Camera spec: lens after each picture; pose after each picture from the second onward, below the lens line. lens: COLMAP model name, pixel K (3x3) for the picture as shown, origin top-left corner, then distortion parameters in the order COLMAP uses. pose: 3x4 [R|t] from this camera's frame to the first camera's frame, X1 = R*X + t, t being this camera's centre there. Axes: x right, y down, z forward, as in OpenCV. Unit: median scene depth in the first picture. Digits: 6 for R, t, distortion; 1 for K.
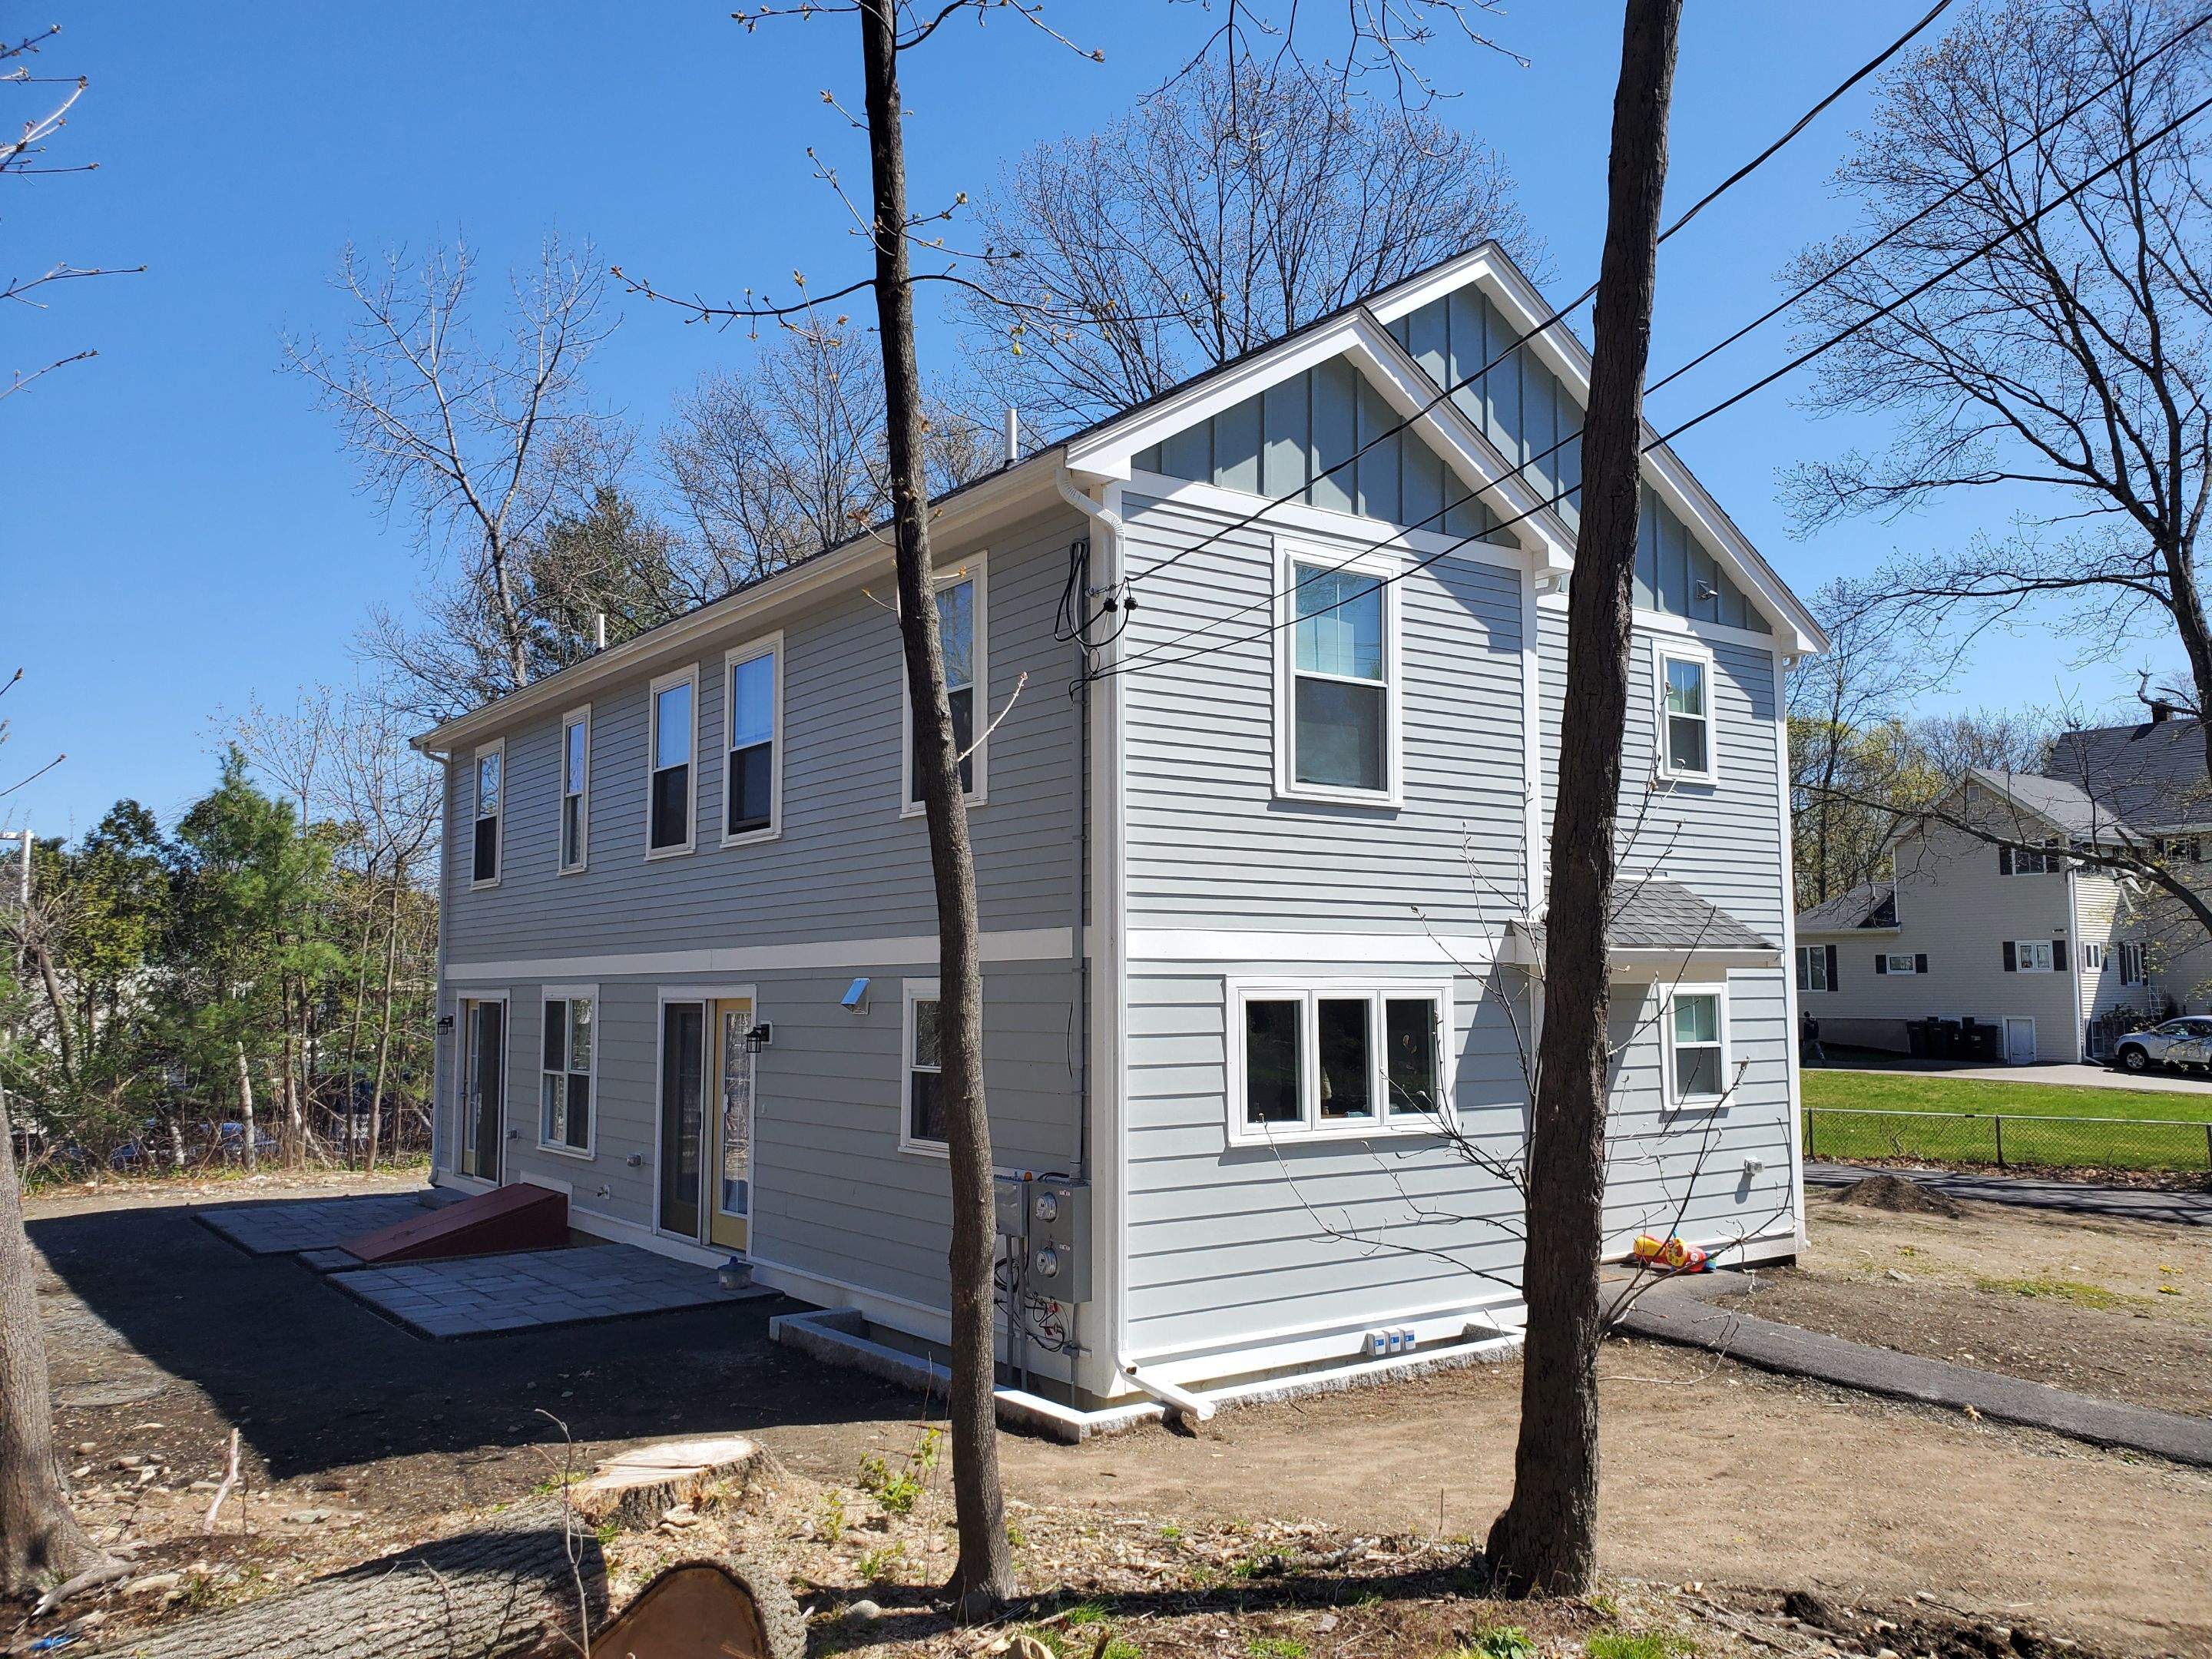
lens RADIAL K [[1710.3, 0, 1102.6], [0, 1710.3, 841.1], [0, 0, 1]] dist [0.171349, -0.493374]
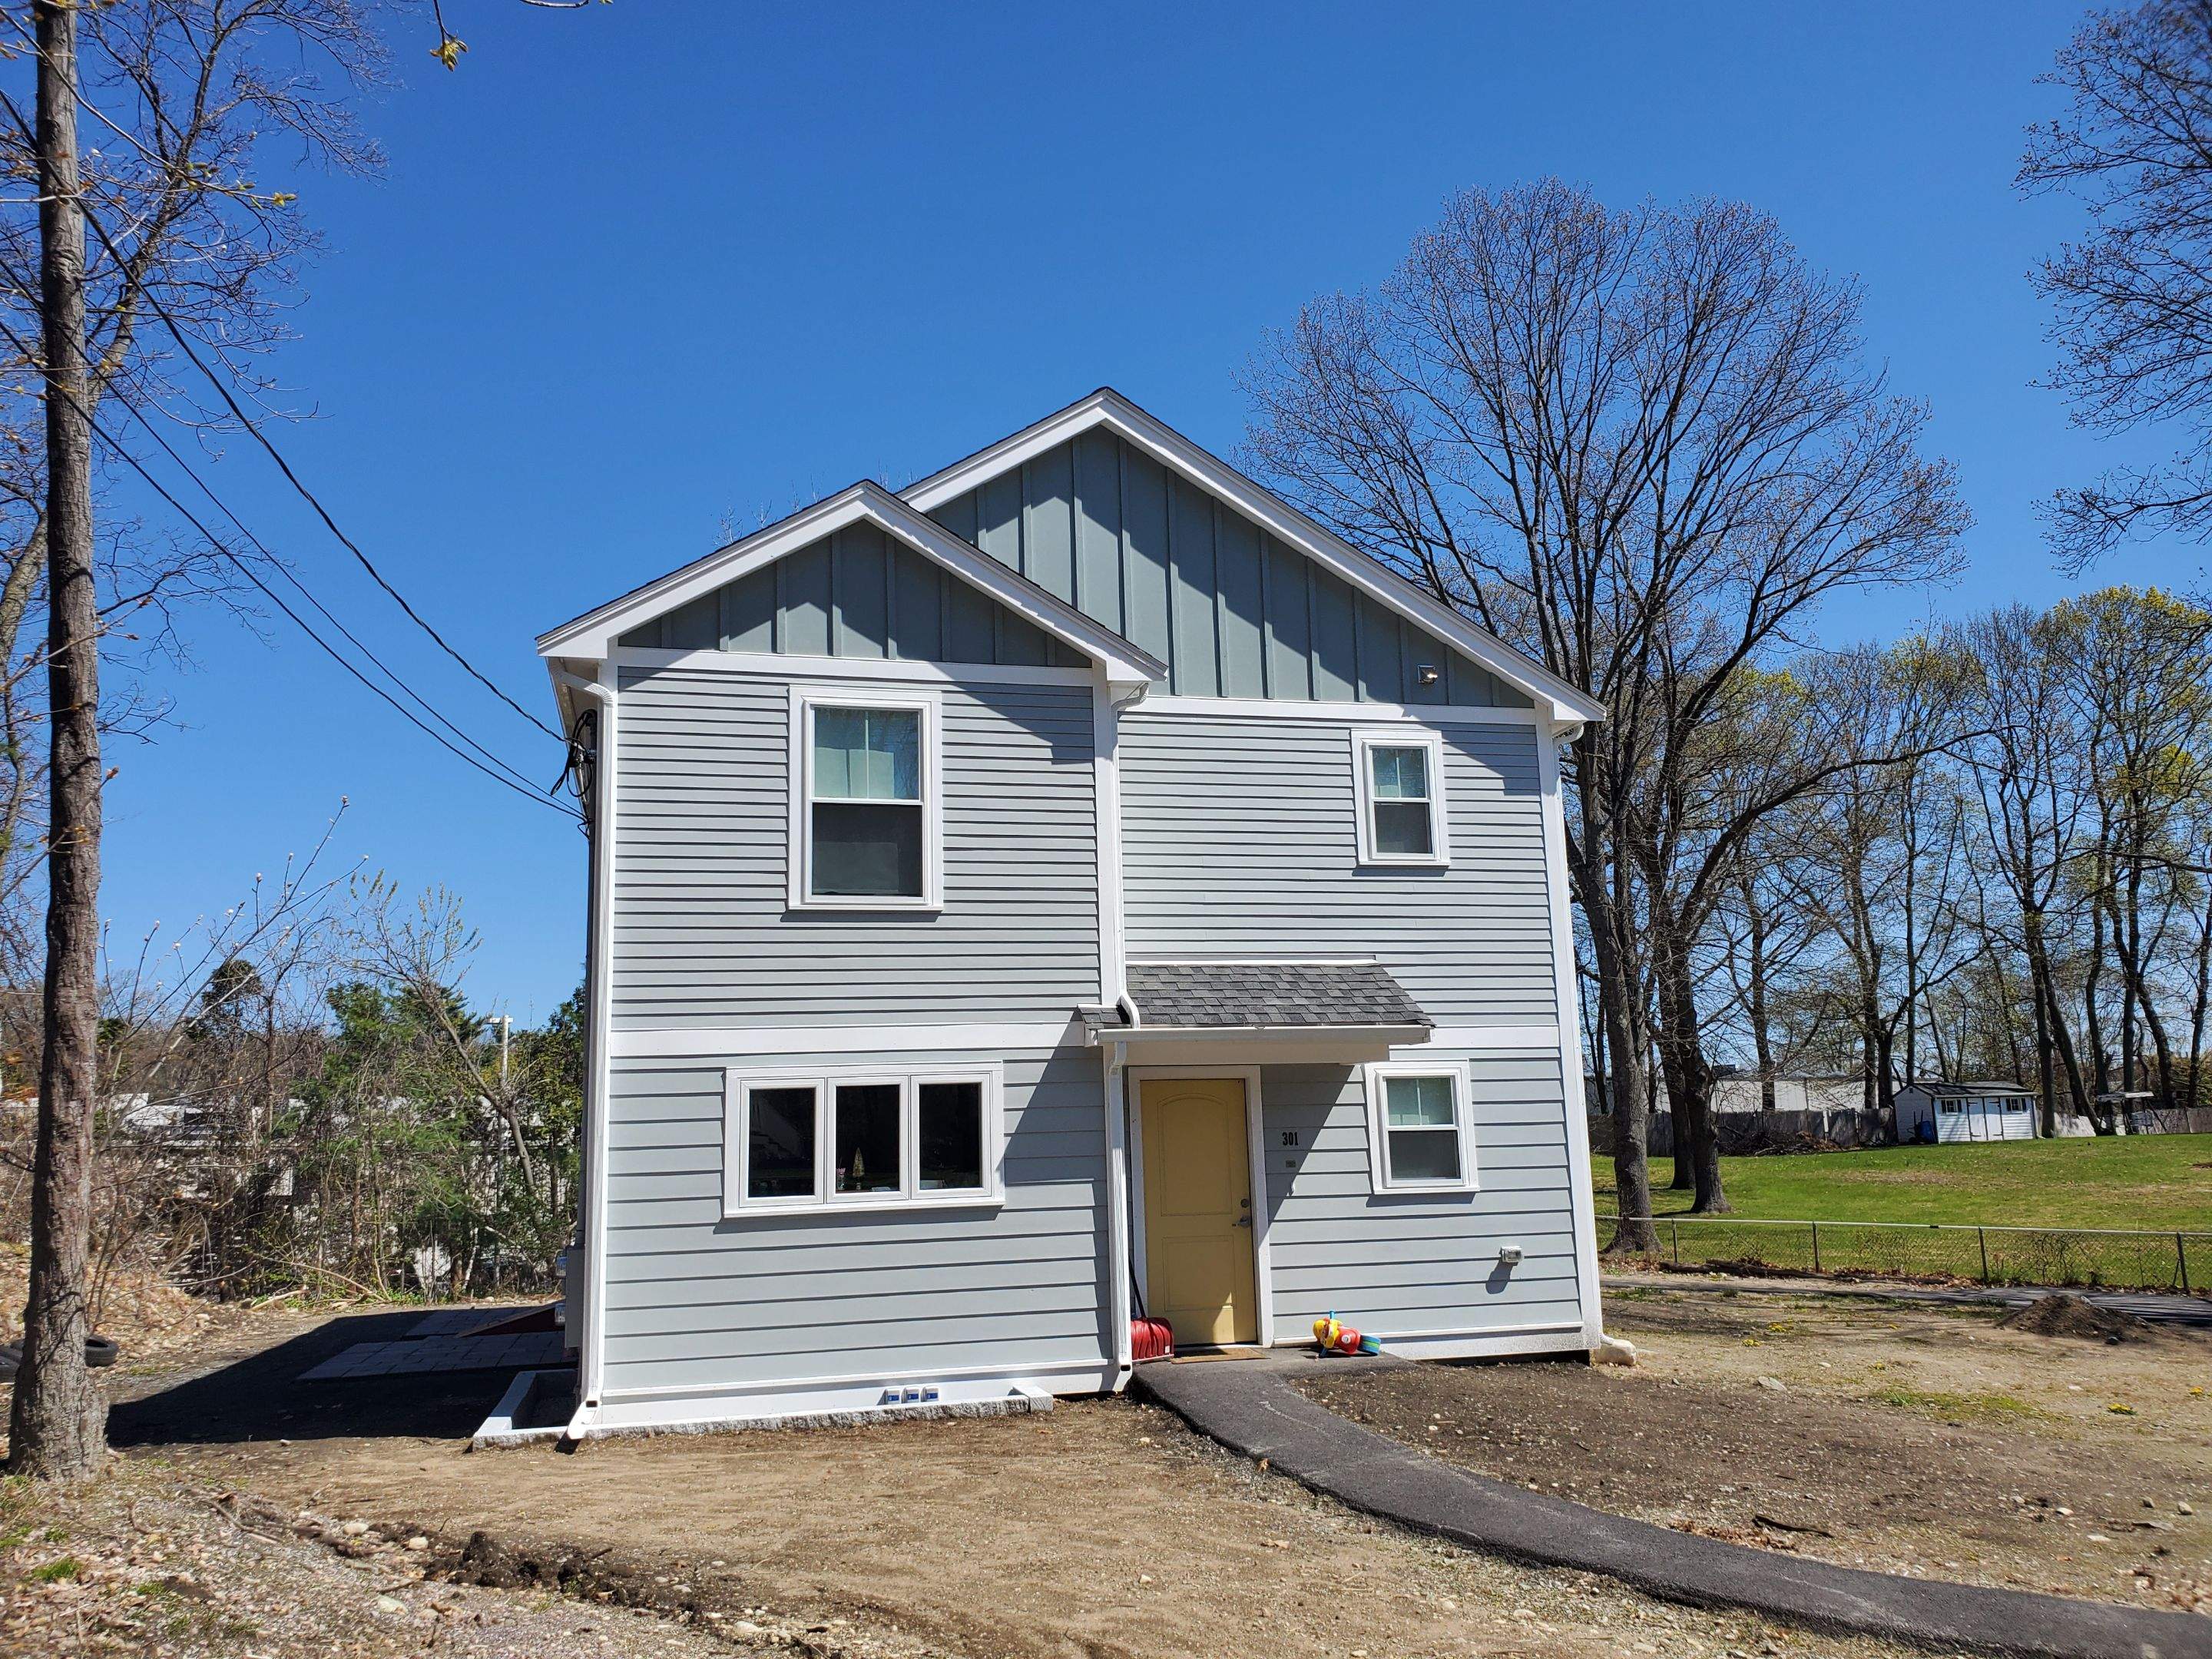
lens RADIAL K [[1710.3, 0, 1102.6], [0, 1710.3, 841.1], [0, 0, 1]] dist [0.171349, -0.493374]
pose [[0.928099, -0.086504, -0.362145, 0.696675], [0.056027, 0.994009, -0.093851, 0.047107], [0.368093, 0.066813, 0.927385, 0.006055]]
